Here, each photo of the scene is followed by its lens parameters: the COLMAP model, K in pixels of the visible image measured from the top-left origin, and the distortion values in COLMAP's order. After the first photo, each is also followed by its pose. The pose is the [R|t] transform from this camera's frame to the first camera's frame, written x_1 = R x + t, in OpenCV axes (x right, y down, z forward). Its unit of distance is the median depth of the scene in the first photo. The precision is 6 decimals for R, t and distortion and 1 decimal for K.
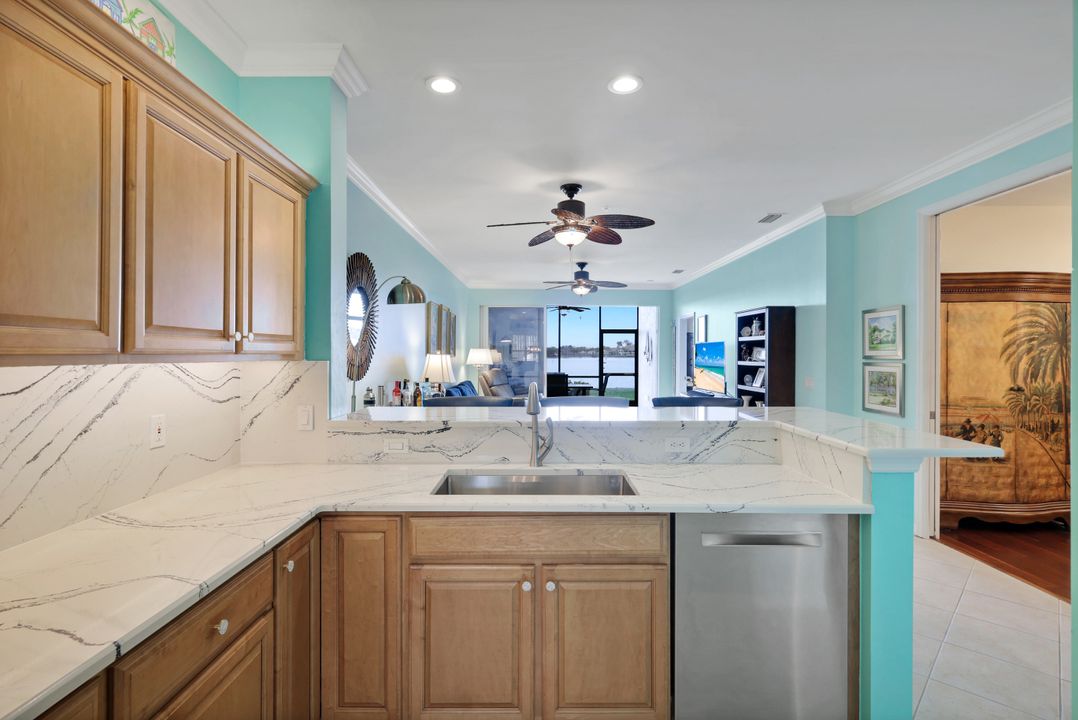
lens RADIAL K [[519.8, 0, 536.2], [0, 519.8, 355.7], [0, 0, 1]] dist [0.002409, 0.000512]
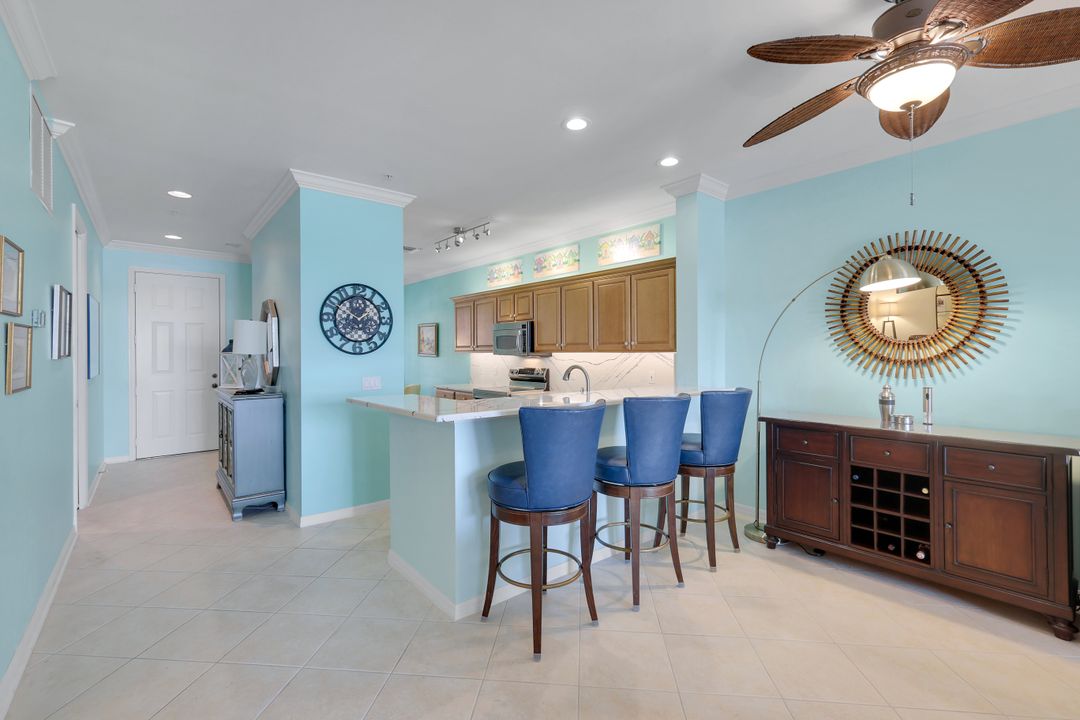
lens RADIAL K [[480.0, 0, 541.0], [0, 480.0, 352.1], [0, 0, 1]] dist [0.004446, -0.000387]
pose [[-0.769433, -0.000329, -0.638728, 0.605390], [-0.000659, 1.000000, 0.000279, 0.003697], [0.638727, 0.000636, -0.769433, 1.153646]]
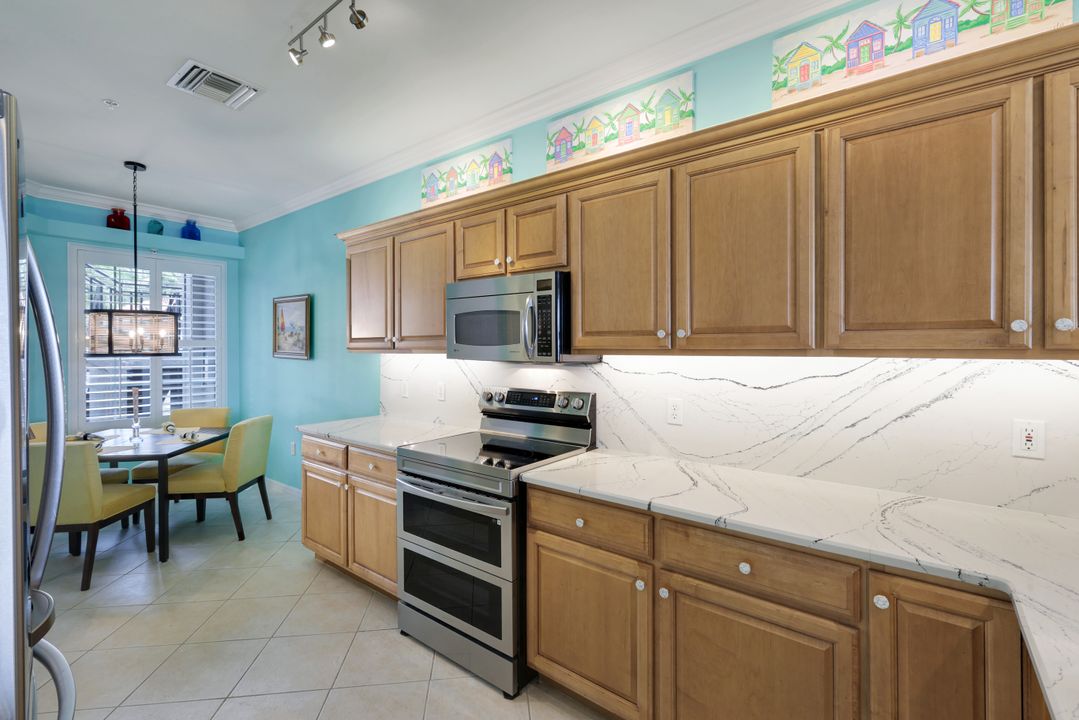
lens RADIAL K [[479.5, 0, 542.5], [0, 479.5, 349.4], [0, 0, 1]] dist [0.004446, -0.000387]
pose [[-0.616018, -0.000873, -0.787732, 0.173626], [-0.002921, 0.999995, 0.001176, -0.000266], [0.787727, 0.003026, -0.616017, 0.383130]]
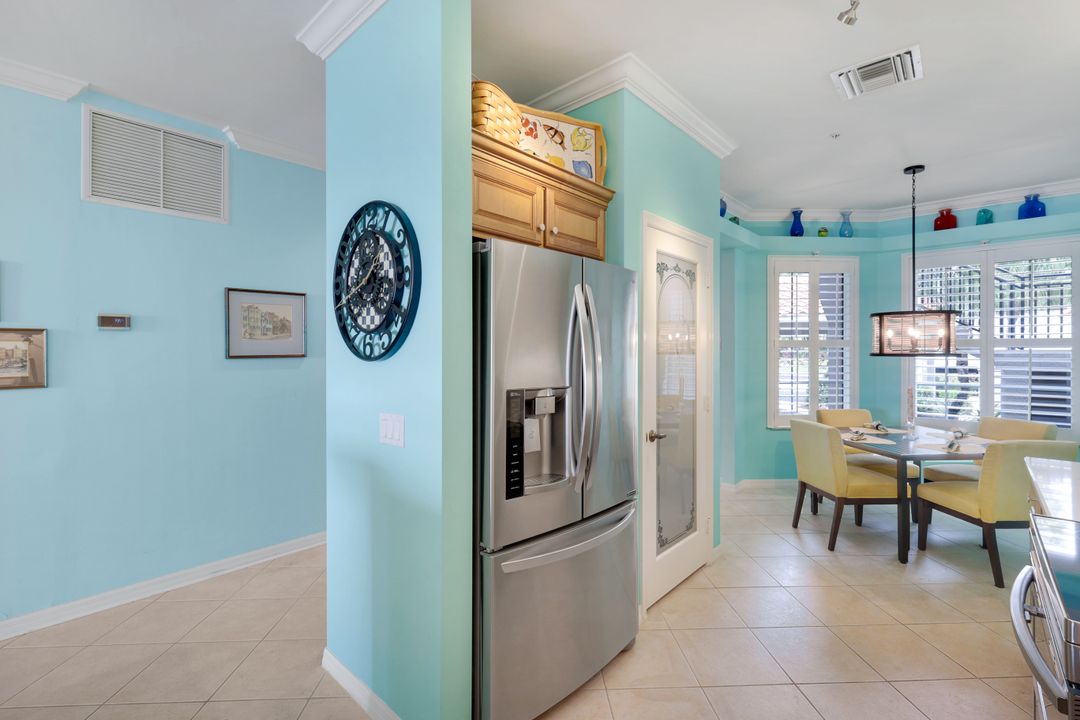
lens RADIAL K [[480.0, 0, 537.5], [0, 480.0, 353.6], [0, 0, 1]] dist [0.004446, -0.000387]
pose [[-0.743467, -0.004820, 0.668755, -0.132704], [0.002802, 0.999943, 0.010323, -0.001285], [-0.668766, 0.009549, -0.743411, 0.389232]]
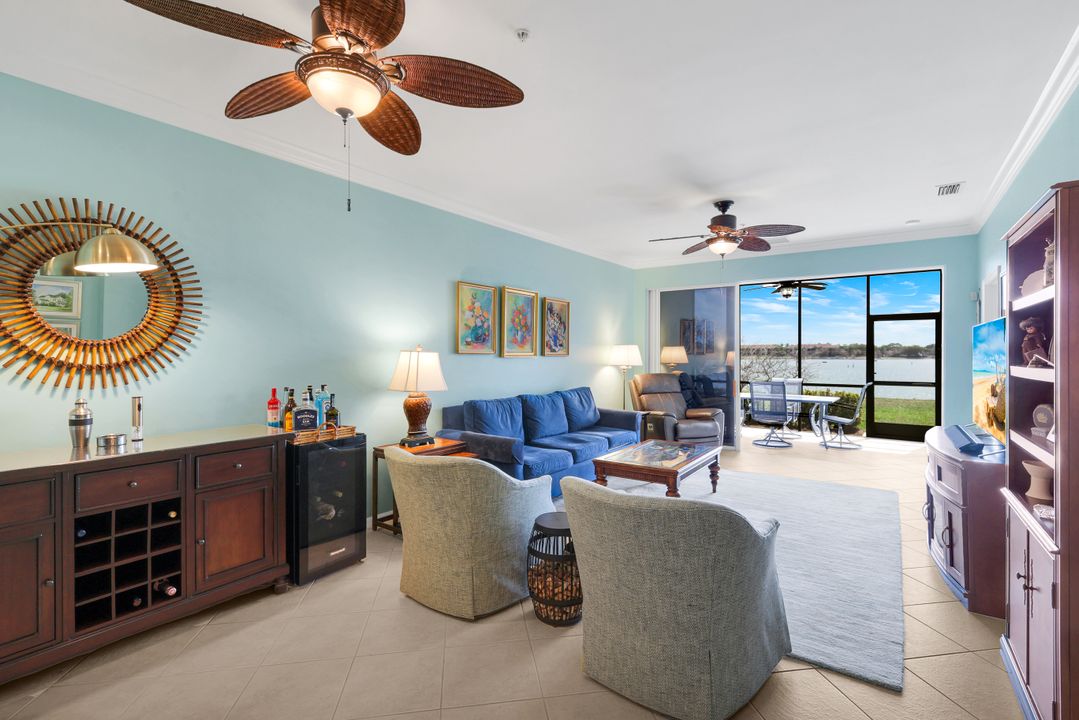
lens RADIAL K [[479.5, 0, 538.0], [0, 479.5, 354.9], [0, 0, 1]] dist [0.004446, -0.000387]
pose [[0.803594, -0.001070, -0.595176, 0.471222], [-0.000068, 0.999998, -0.001890, 0.004528], [0.595177, 0.001559, 0.803593, 0.784936]]
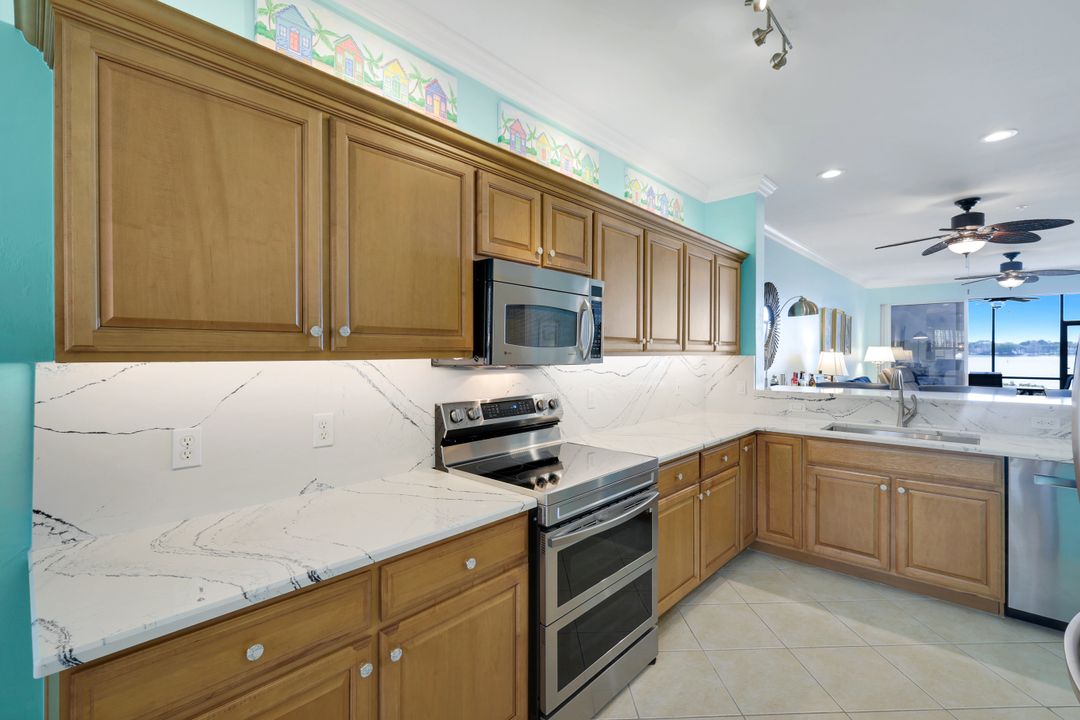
lens RADIAL K [[480.0, 0, 539.4], [0, 480.0, 354.8], [0, 0, 1]] dist [0.004446, -0.000387]
pose [[0.737487, 0.000742, -0.675360, 0.089909], [0.000522, 0.999998, 0.001669, 0.002649], [0.675361, -0.001584, 0.737486, -0.387883]]
